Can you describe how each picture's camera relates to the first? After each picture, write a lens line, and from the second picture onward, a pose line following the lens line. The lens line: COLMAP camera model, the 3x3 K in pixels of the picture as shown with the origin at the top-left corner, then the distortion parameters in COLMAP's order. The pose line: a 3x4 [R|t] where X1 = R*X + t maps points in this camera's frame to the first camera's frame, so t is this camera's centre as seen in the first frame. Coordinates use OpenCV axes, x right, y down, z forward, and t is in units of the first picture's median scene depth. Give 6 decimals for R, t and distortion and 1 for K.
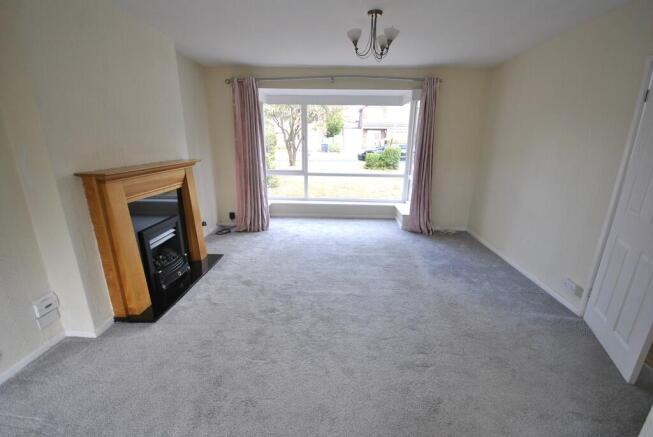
lens RADIAL K [[288.1, 0, 329.6], [0, 288.1, 221.2], [0, 0, 1]] dist [-0.001107, -0.000660]
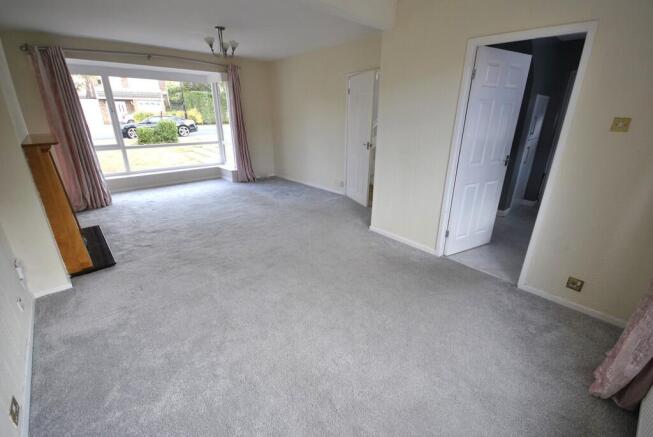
lens RADIAL K [[288.1, 0, 329.6], [0, 288.1, 221.2], [0, 0, 1]] dist [-0.001107, -0.000660]
pose [[0.705953, -0.255354, 0.660624, -0.421672], [0.197744, 0.966715, 0.162357, 0.088400], [-0.680094, 0.016018, 0.732950, -0.309075]]
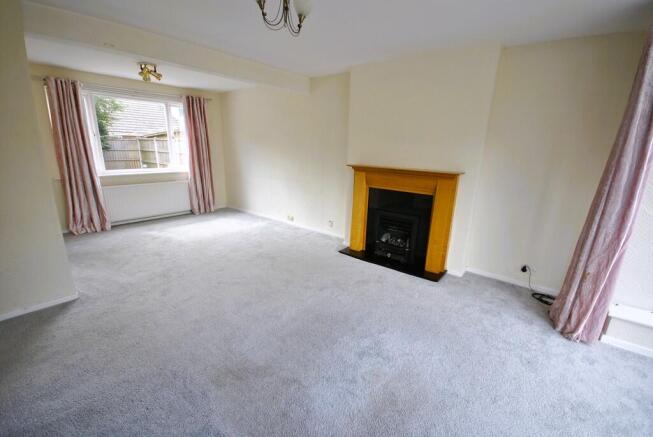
lens RADIAL K [[288.1, 0, 329.6], [0, 288.1, 221.2], [0, 0, 1]] dist [-0.001107, -0.000660]
pose [[-0.583931, 0.176667, -0.792347, 0.435970], [-0.258825, 0.884581, 0.387977, -0.270509], [0.769437, 0.431631, -0.470809, 0.976242]]
